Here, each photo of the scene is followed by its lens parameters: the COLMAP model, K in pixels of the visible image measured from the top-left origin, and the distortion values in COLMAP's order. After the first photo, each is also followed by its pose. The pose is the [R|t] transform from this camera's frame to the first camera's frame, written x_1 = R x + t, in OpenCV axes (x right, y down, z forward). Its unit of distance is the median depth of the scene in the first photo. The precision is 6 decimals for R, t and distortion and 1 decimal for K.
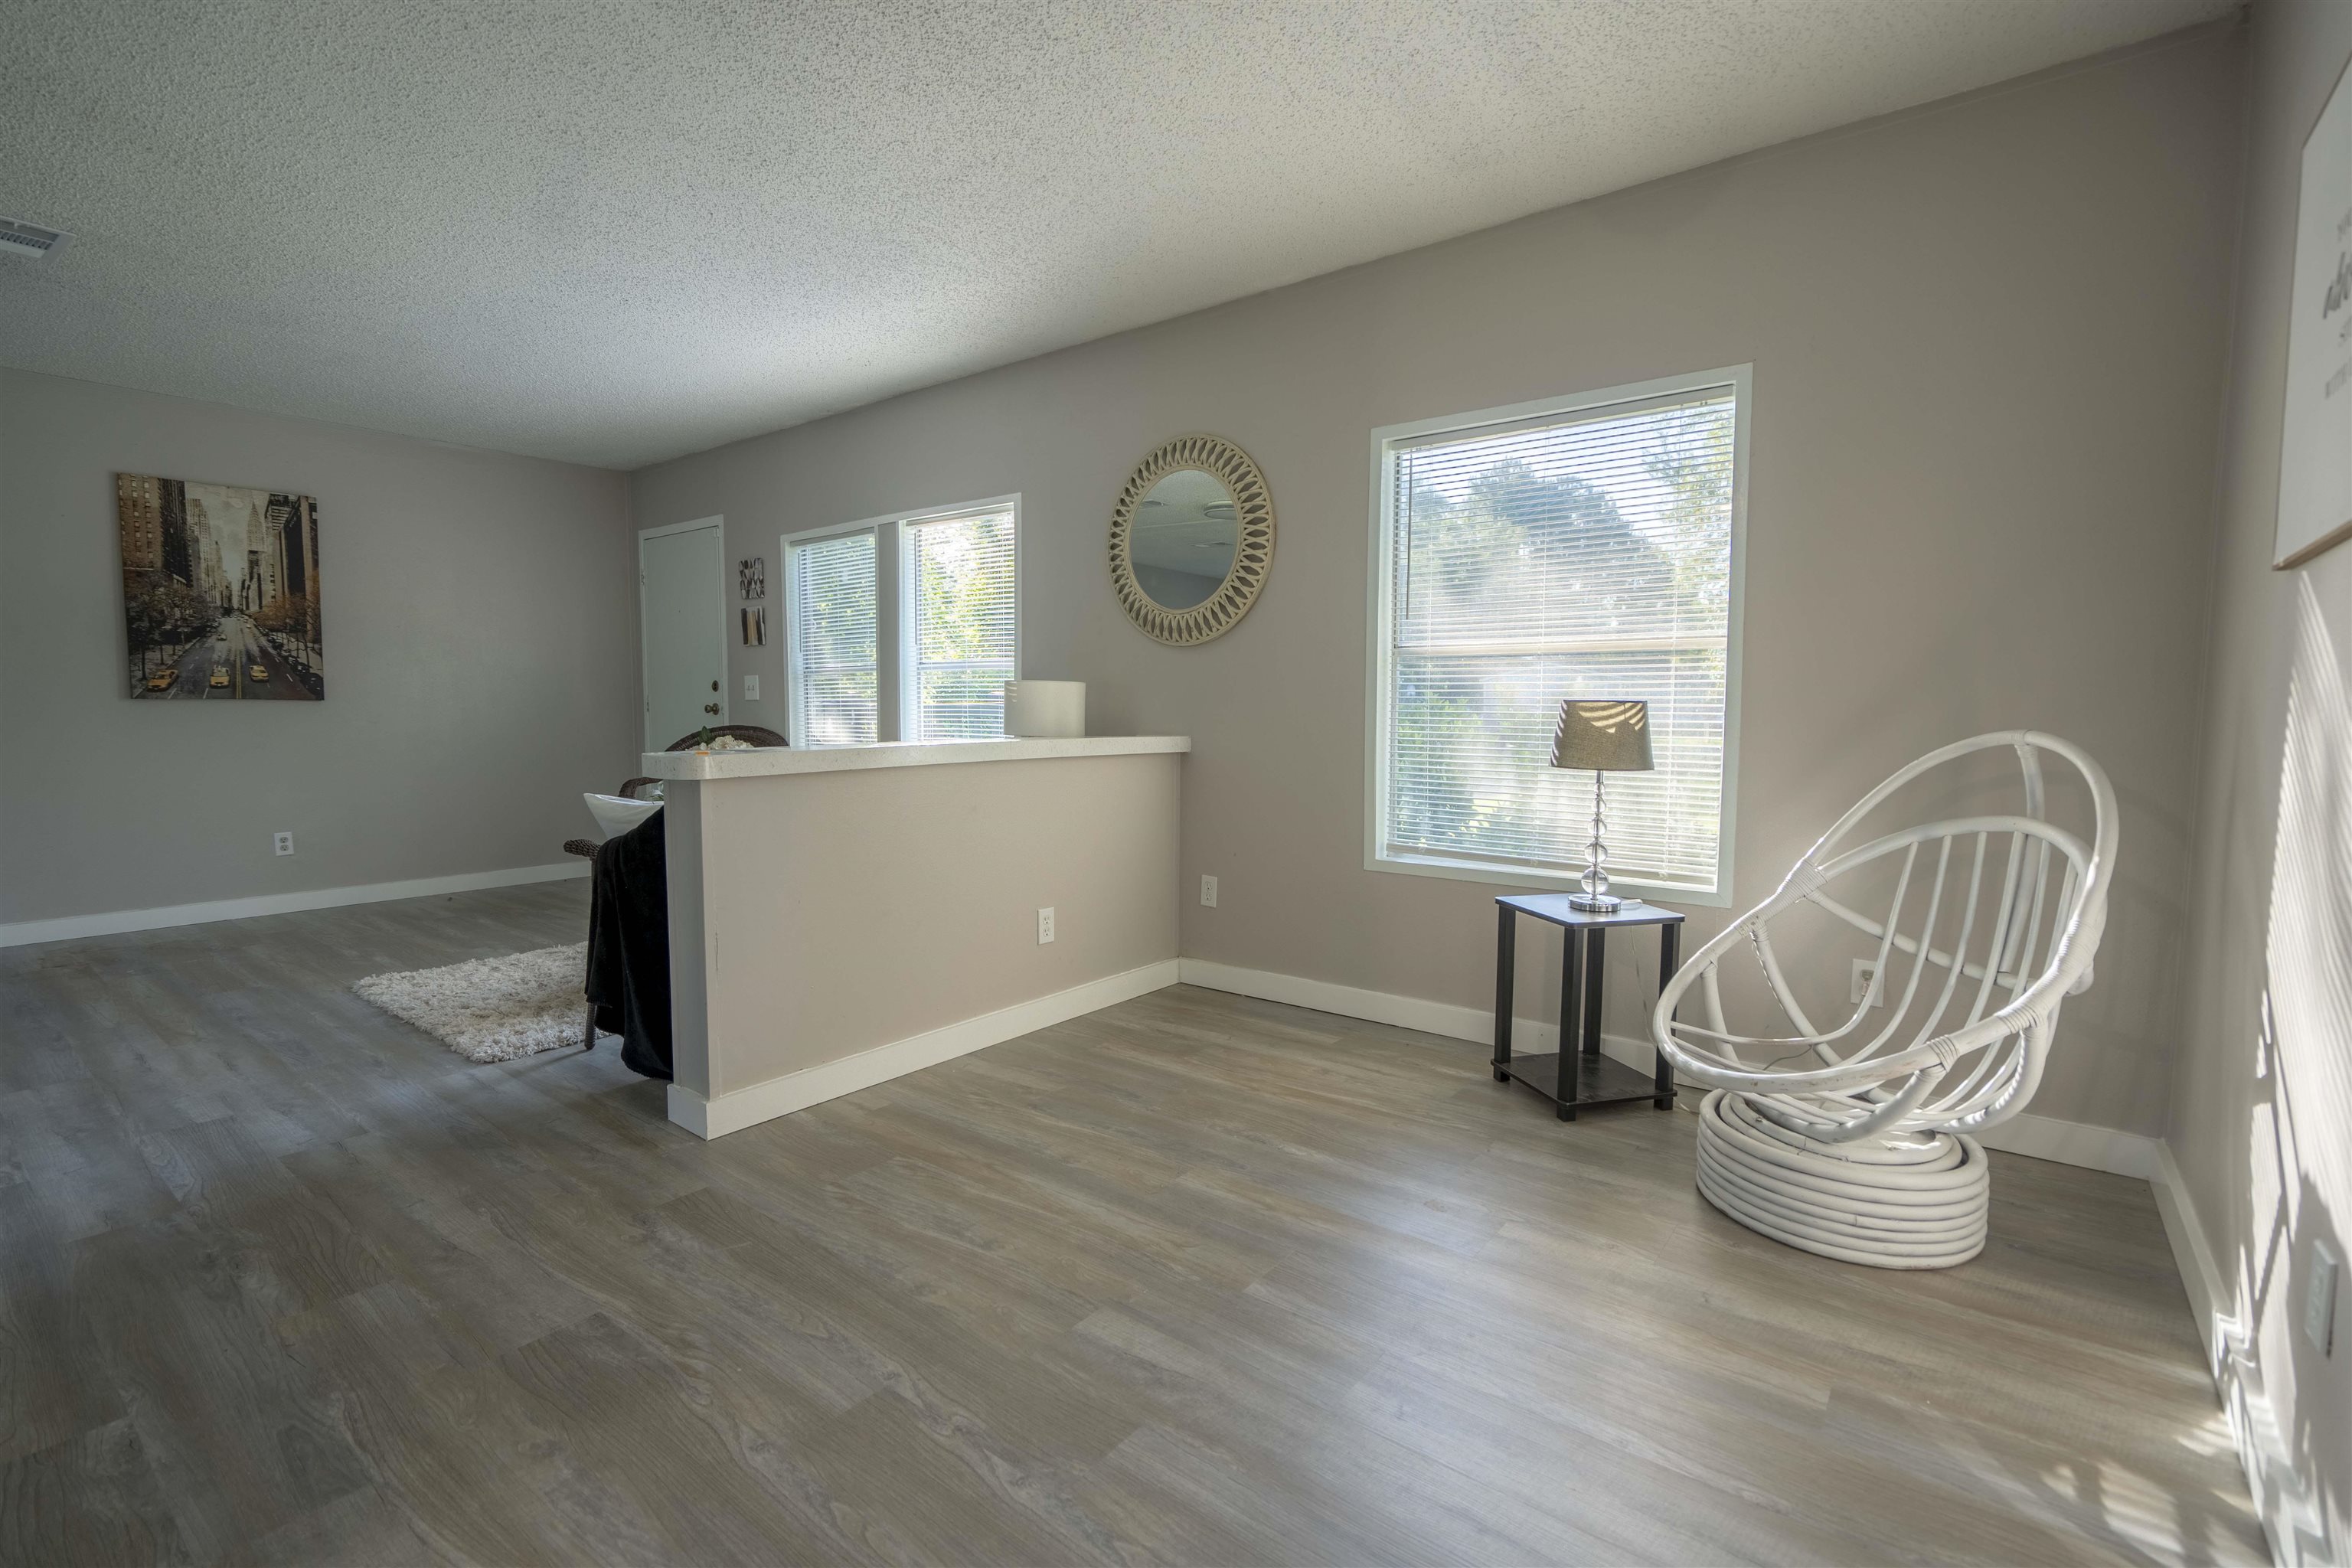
lens RADIAL K [[1081.2, 0, 1176.0], [0, 1081.2, 784.0], [0, 0, 1]] dist [-0.001765, -0.000173]
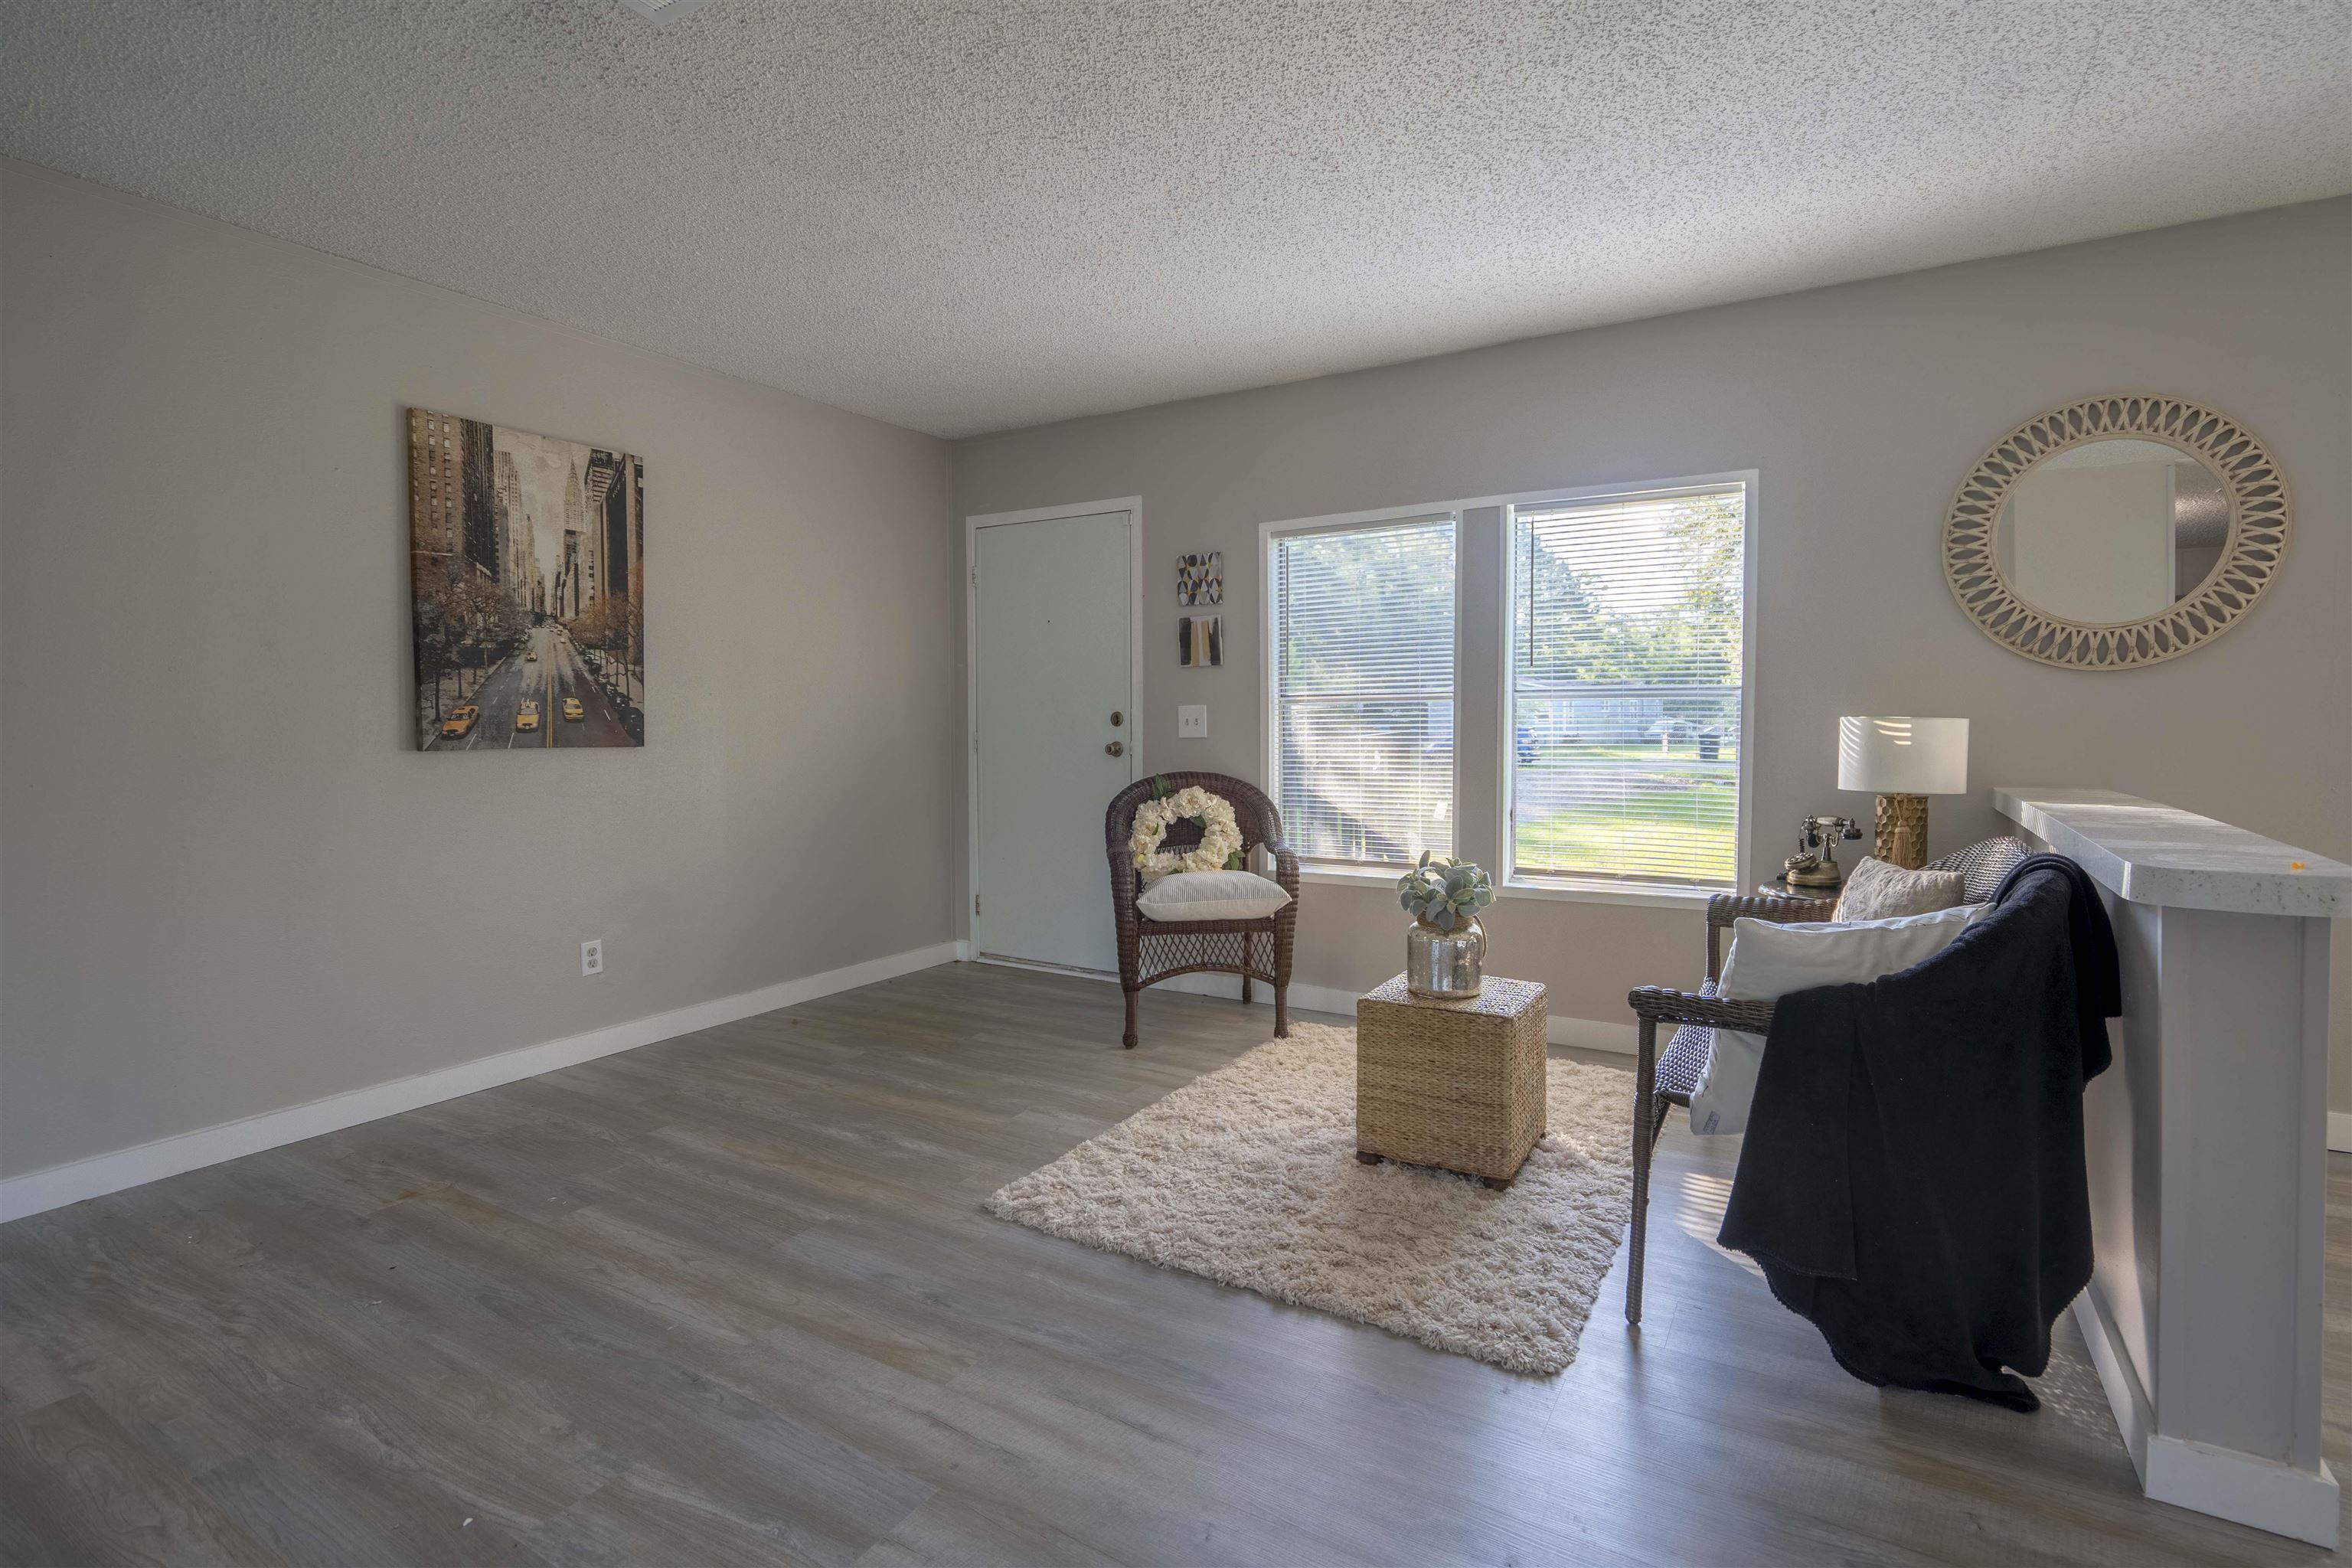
lens RADIAL K [[1120.6, 0, 1230.2], [0, 1120.6, 757.3], [0, 0, 1]] dist [-0.001432, 0.000473]
pose [[0.989198, -0.013584, 0.145956, -0.549999], [0.019292, 0.999100, -0.037765, -0.038005], [-0.145312, 0.040173, 0.988570, 0.245549]]
